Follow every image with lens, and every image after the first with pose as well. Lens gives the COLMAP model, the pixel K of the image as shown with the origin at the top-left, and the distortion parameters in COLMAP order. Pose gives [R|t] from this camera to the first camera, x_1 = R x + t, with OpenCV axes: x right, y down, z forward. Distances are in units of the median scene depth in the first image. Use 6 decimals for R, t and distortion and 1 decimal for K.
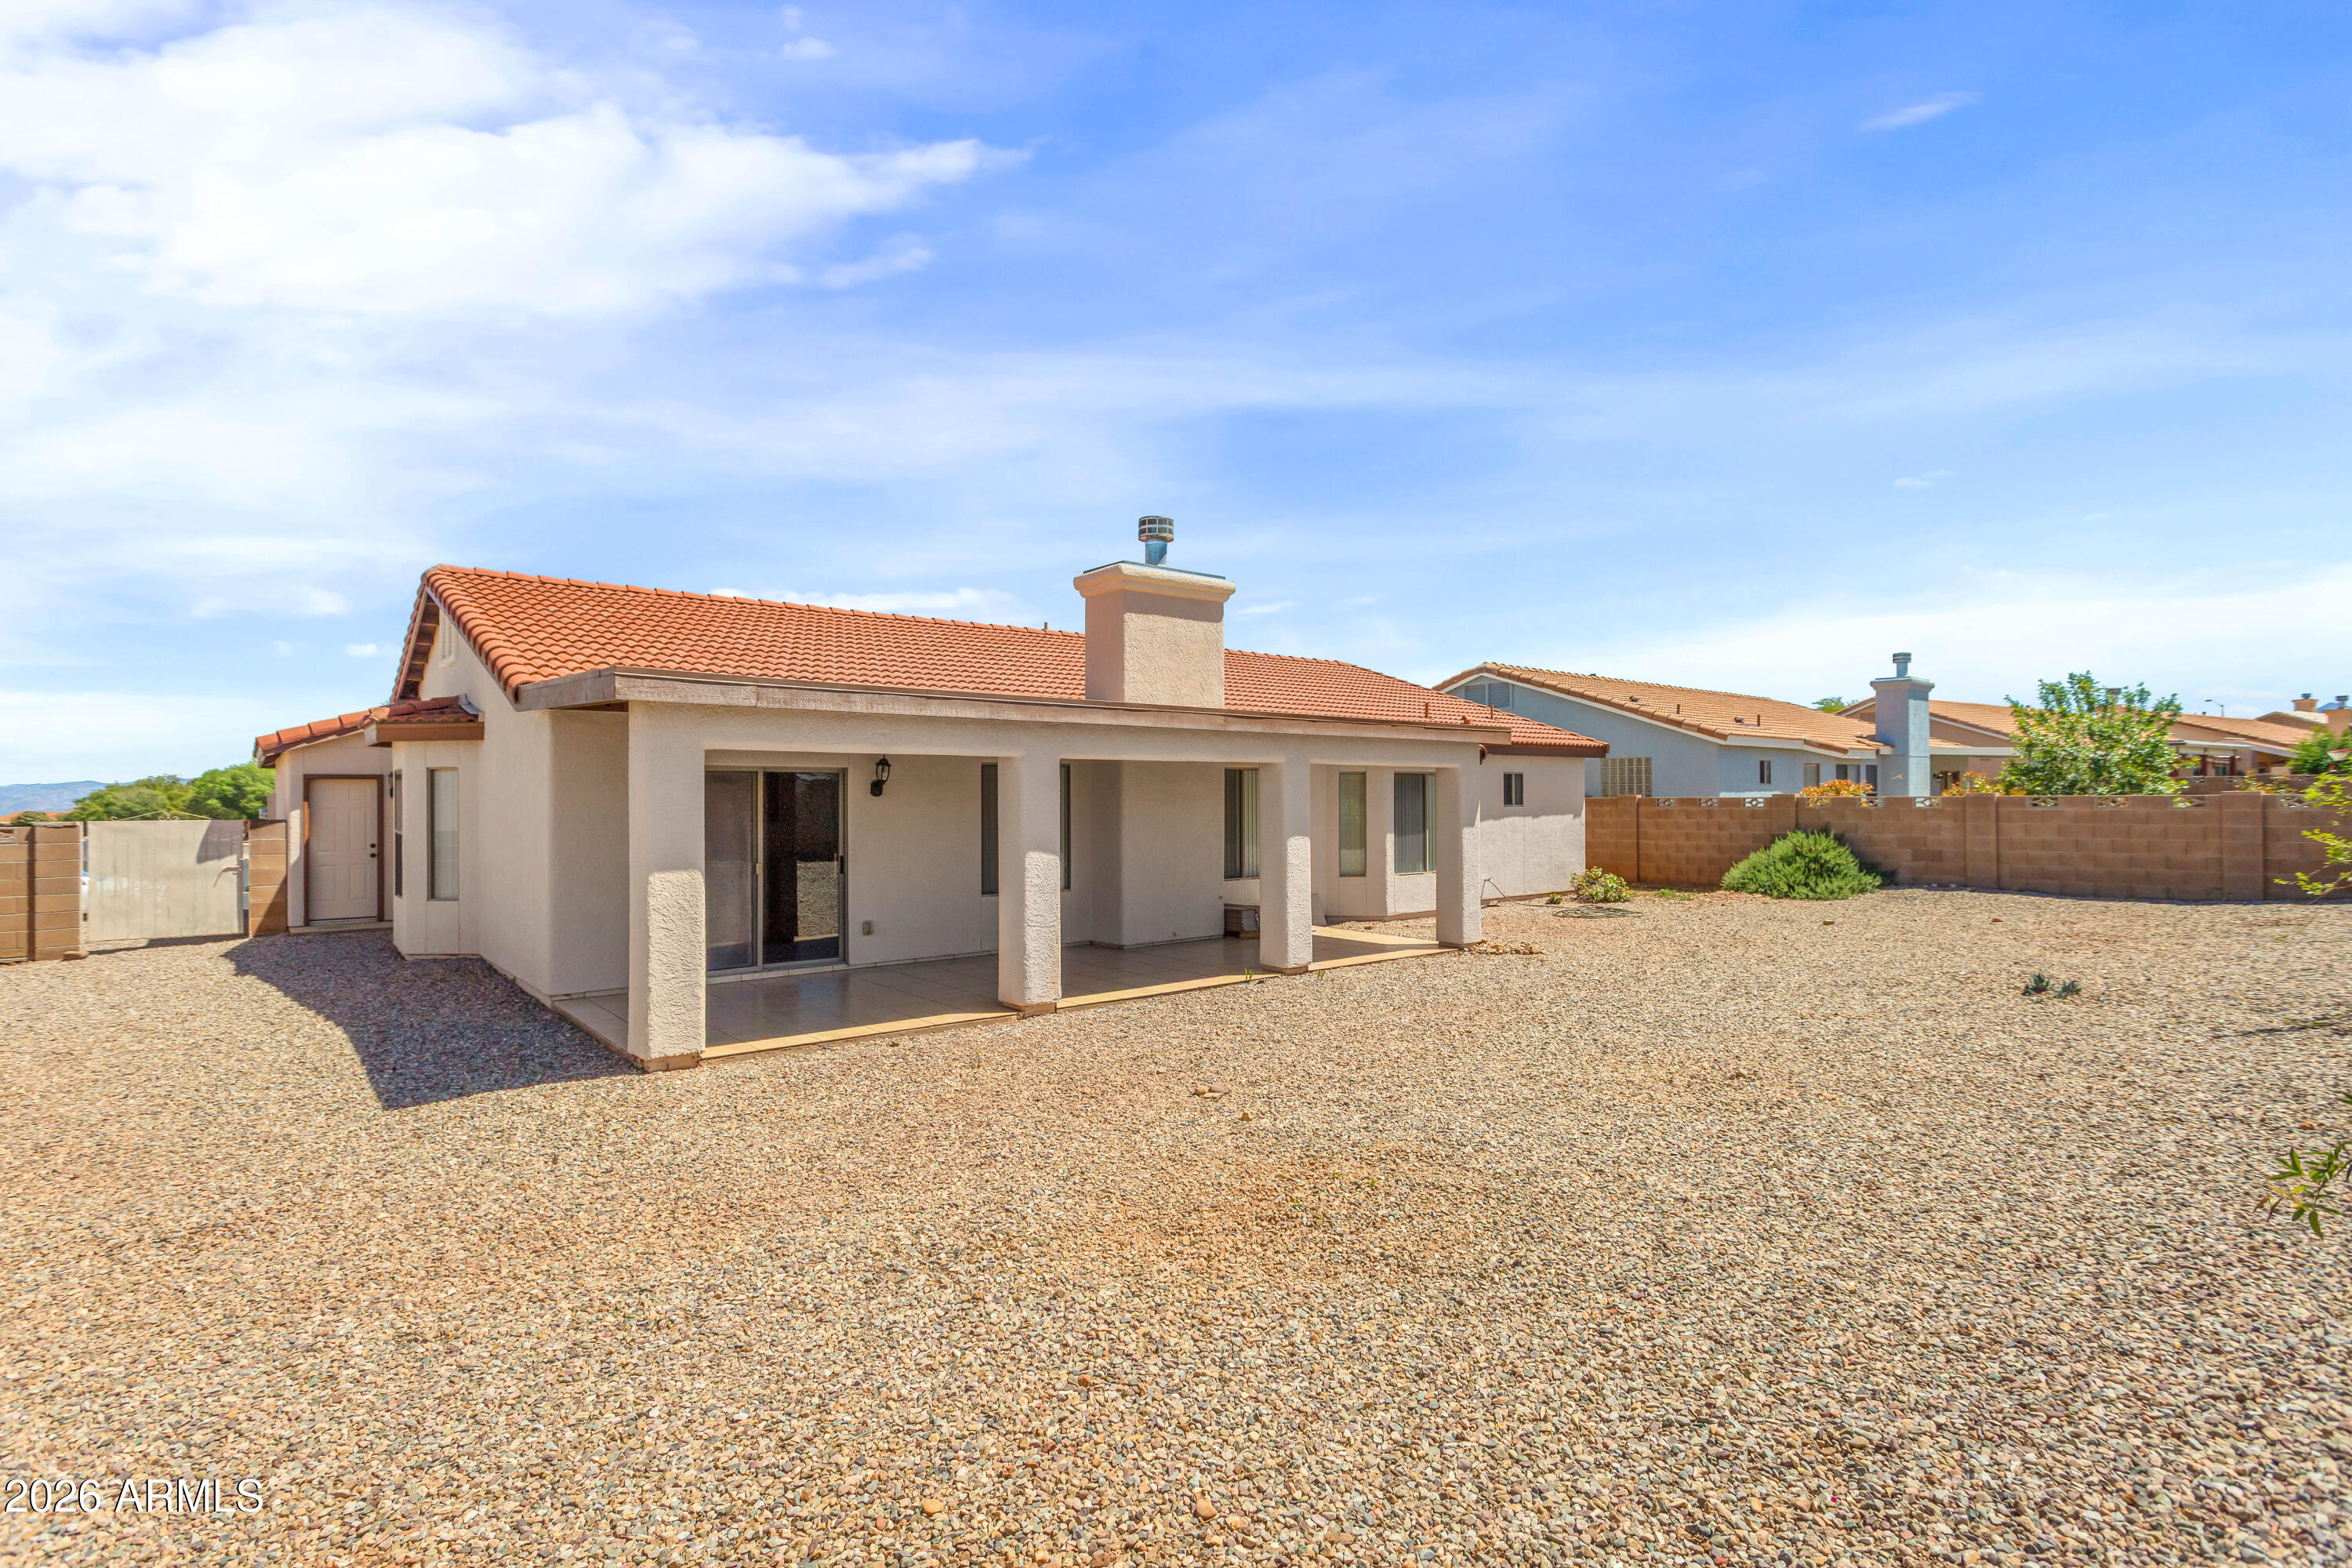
lens RADIAL K [[1177.4, 0, 1164.6], [0, 1177.4, 799.0], [0, 0, 1]] dist [-0.001267, 0.001381]
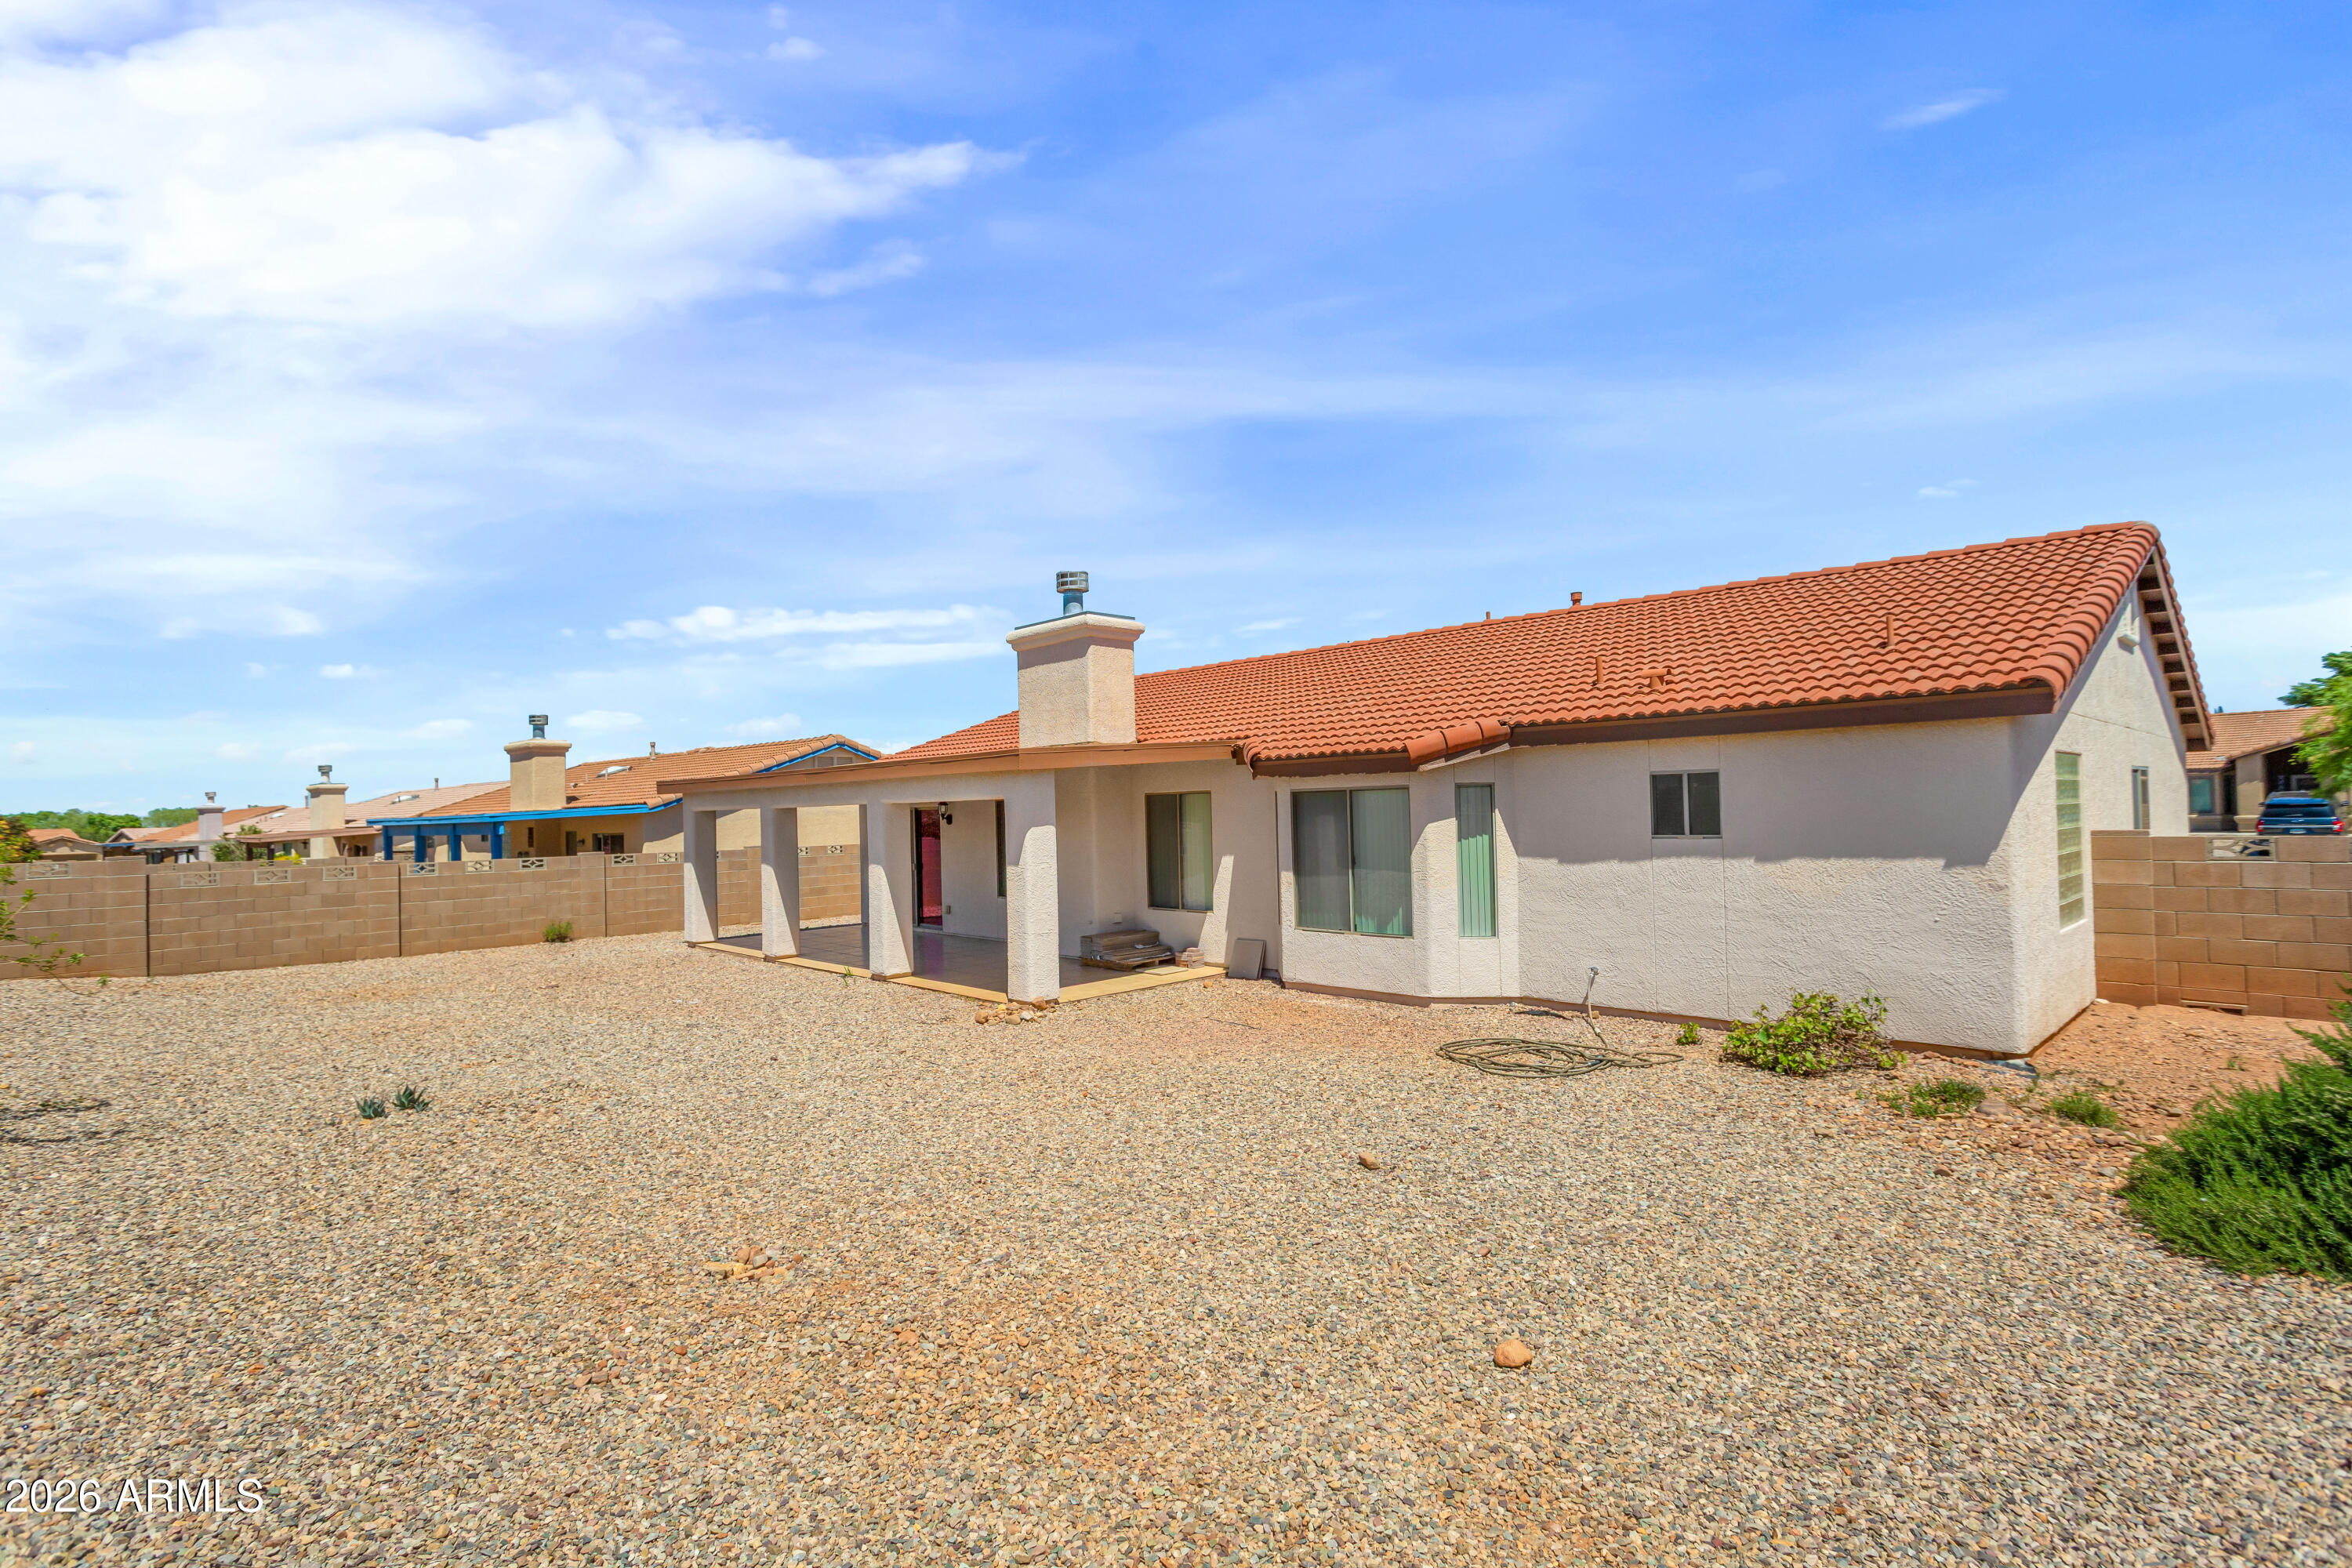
lens RADIAL K [[1177.4, 0, 1164.6], [0, 1177.4, 799.0], [0, 0, 1]] dist [-0.001267, 0.001381]
pose [[0.036013, -0.001732, -0.999350, 1.076356], [0.027593, 0.999619, -0.000738, -0.022246], [0.998970, -0.027548, 0.036047, 1.024639]]
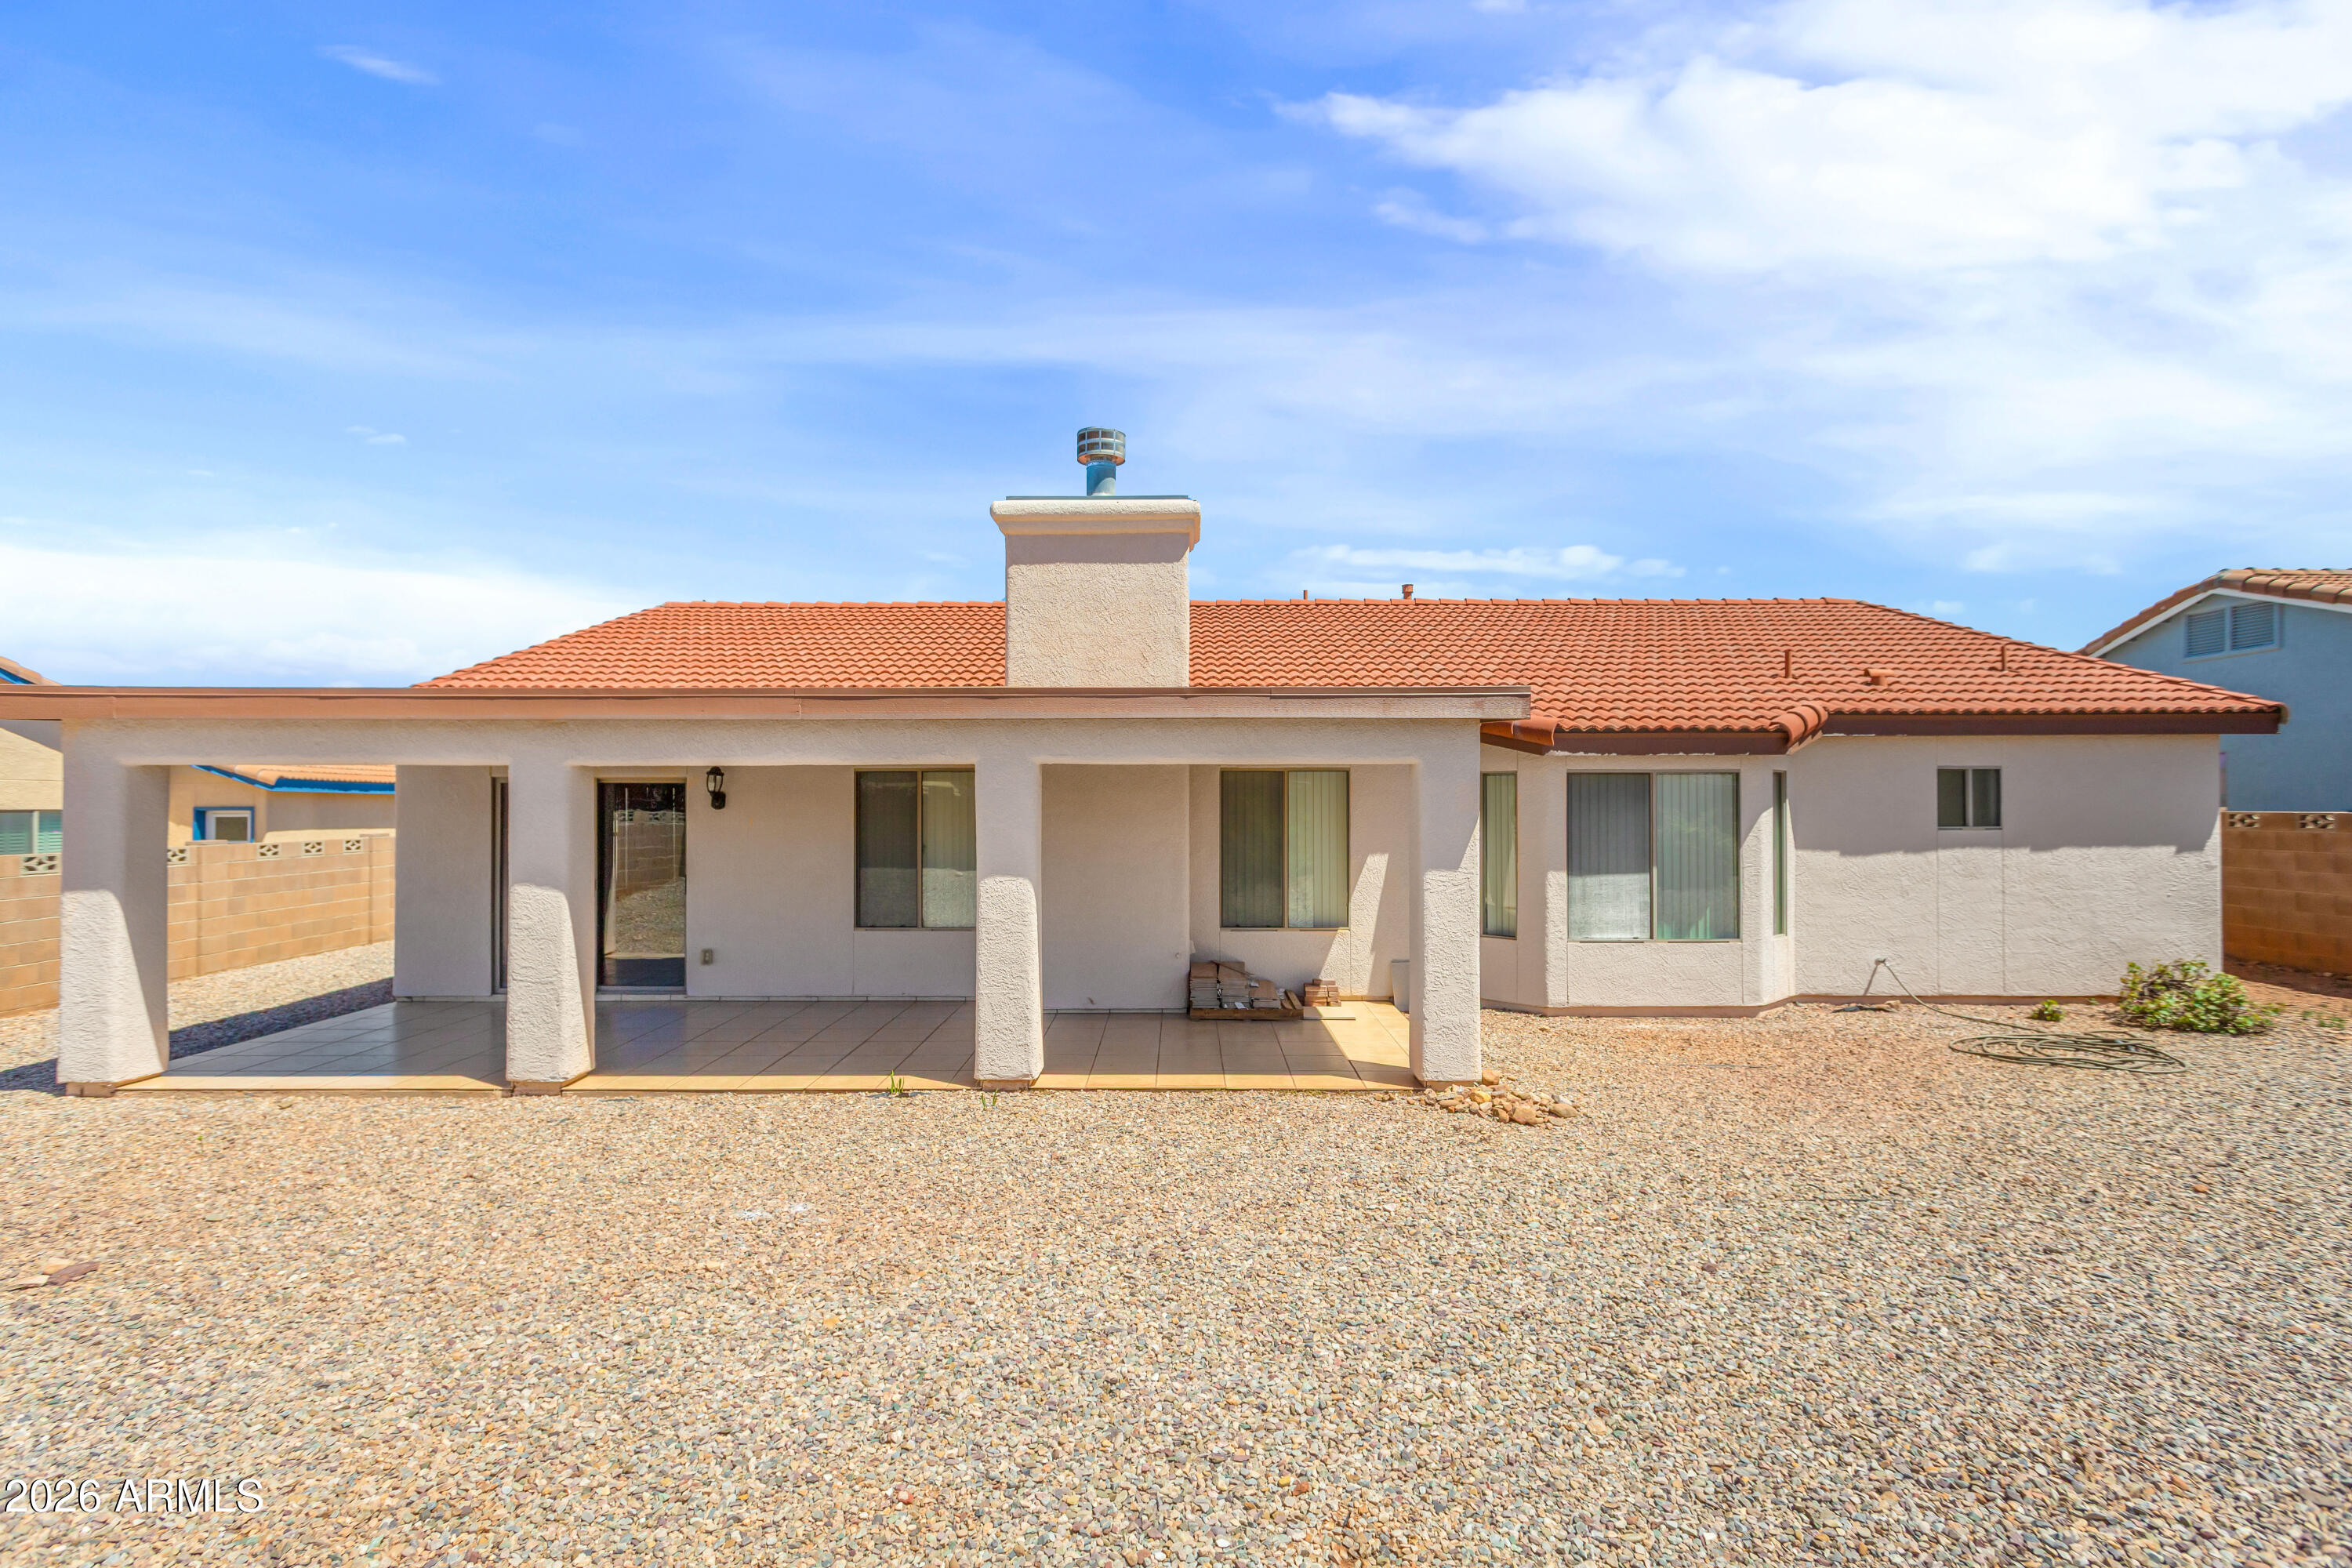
lens RADIAL K [[1177.4, 0, 1164.6], [0, 1177.4, 799.0], [0, 0, 1]] dist [-0.001267, 0.001381]
pose [[0.758097, 0.003598, -0.652132, 0.499043], [-0.002535, 0.999993, 0.002569, -0.011287], [0.652137, -0.000295, 0.758101, 0.467297]]
